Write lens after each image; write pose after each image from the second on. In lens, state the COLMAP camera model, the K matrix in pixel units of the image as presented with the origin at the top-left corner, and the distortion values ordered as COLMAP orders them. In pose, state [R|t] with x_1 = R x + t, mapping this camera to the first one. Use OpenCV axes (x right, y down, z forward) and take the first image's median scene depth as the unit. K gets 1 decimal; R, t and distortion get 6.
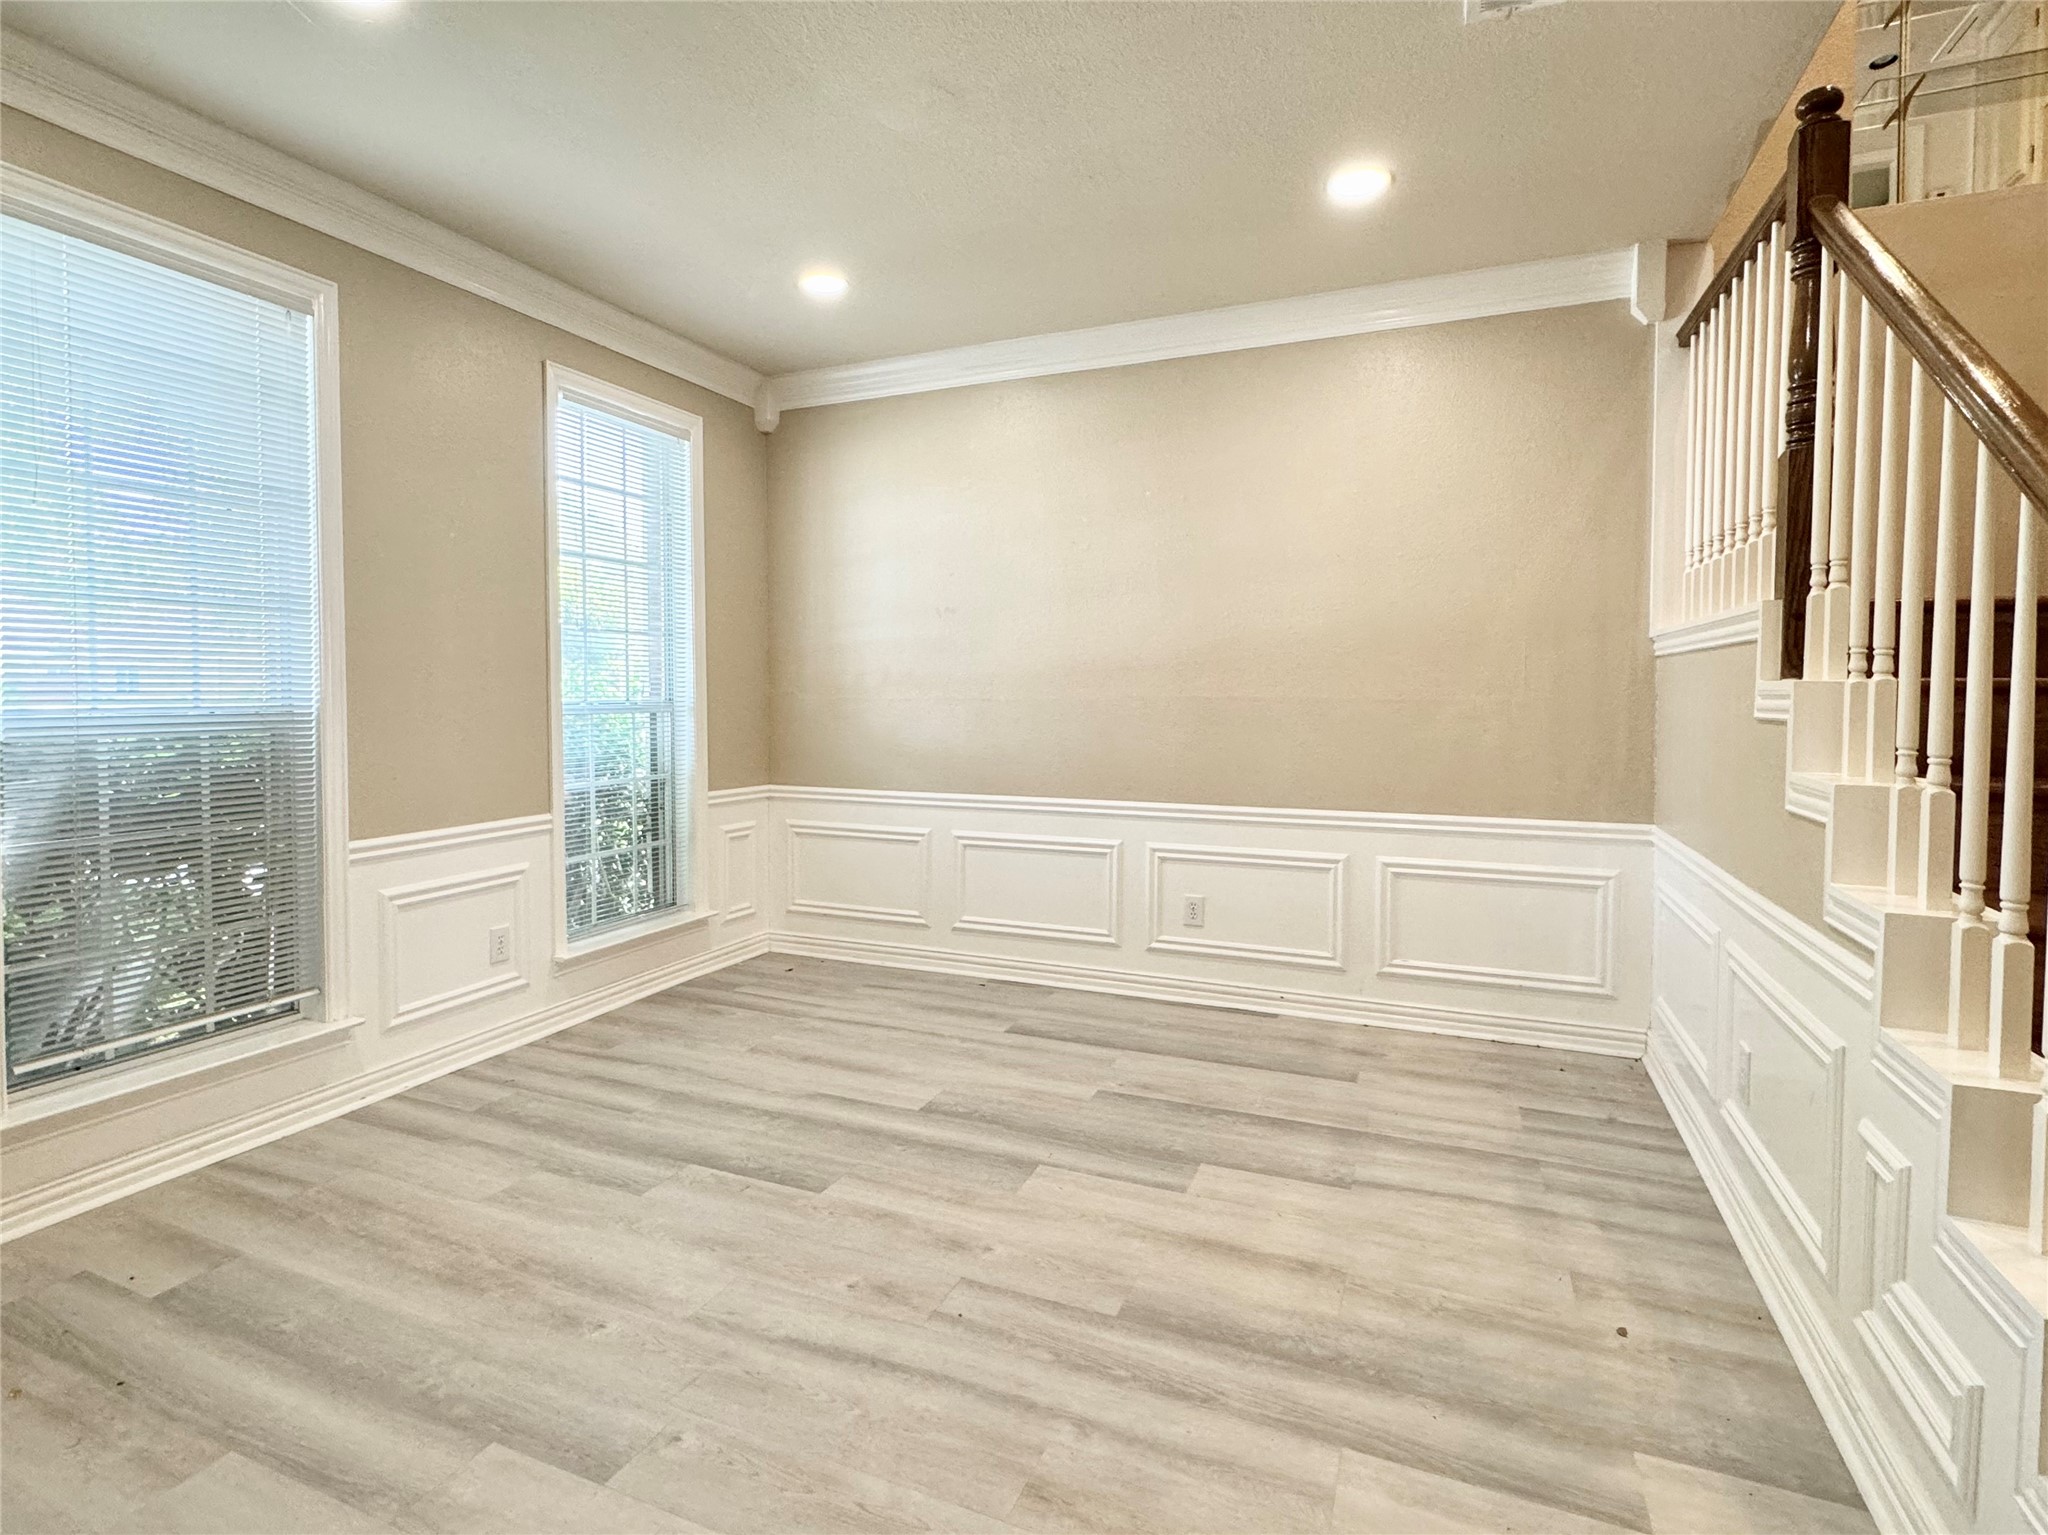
lens RADIAL K [[1047.9, 0, 968.7], [0, 1047.9, 719.4], [0, 0, 1]] dist [-0.005840, 0.000258]
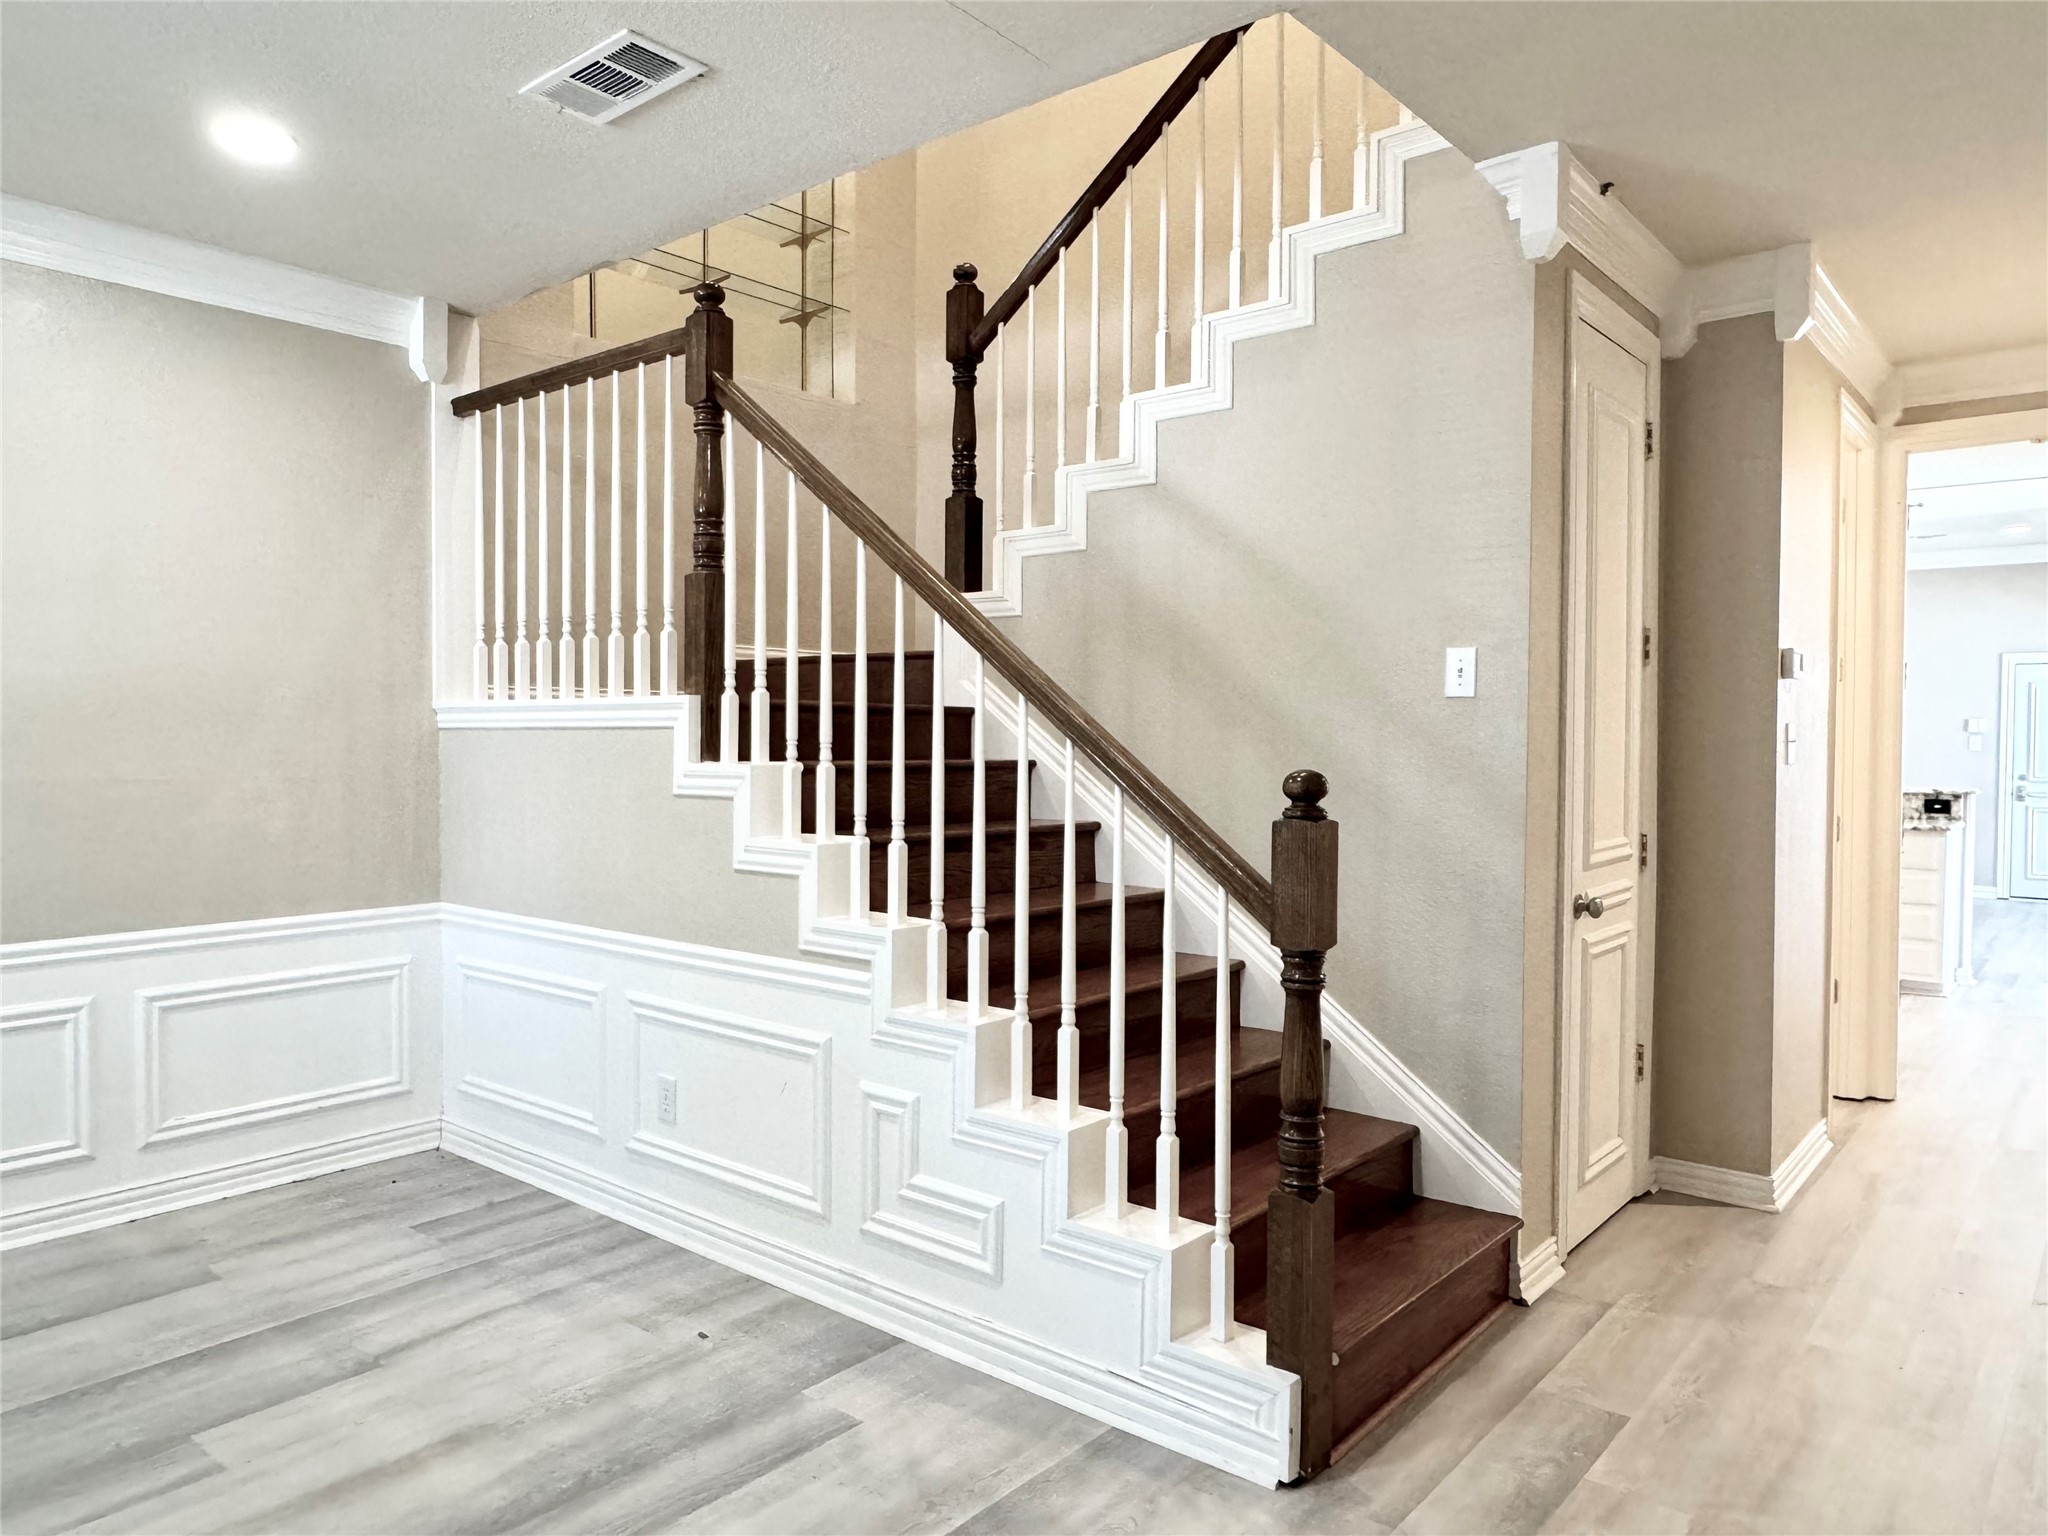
lens RADIAL K [[1357.2, 0, 1022.0], [0, 1357.2, 766.6], [0, 0, 1]] dist [0.003612, -0.002557]
pose [[0.263738, -0.022373, 0.964335, -0.504400], [0.024593, 0.999562, 0.016464, -0.039263], [-0.964281, 0.019374, 0.264173, 0.180197]]
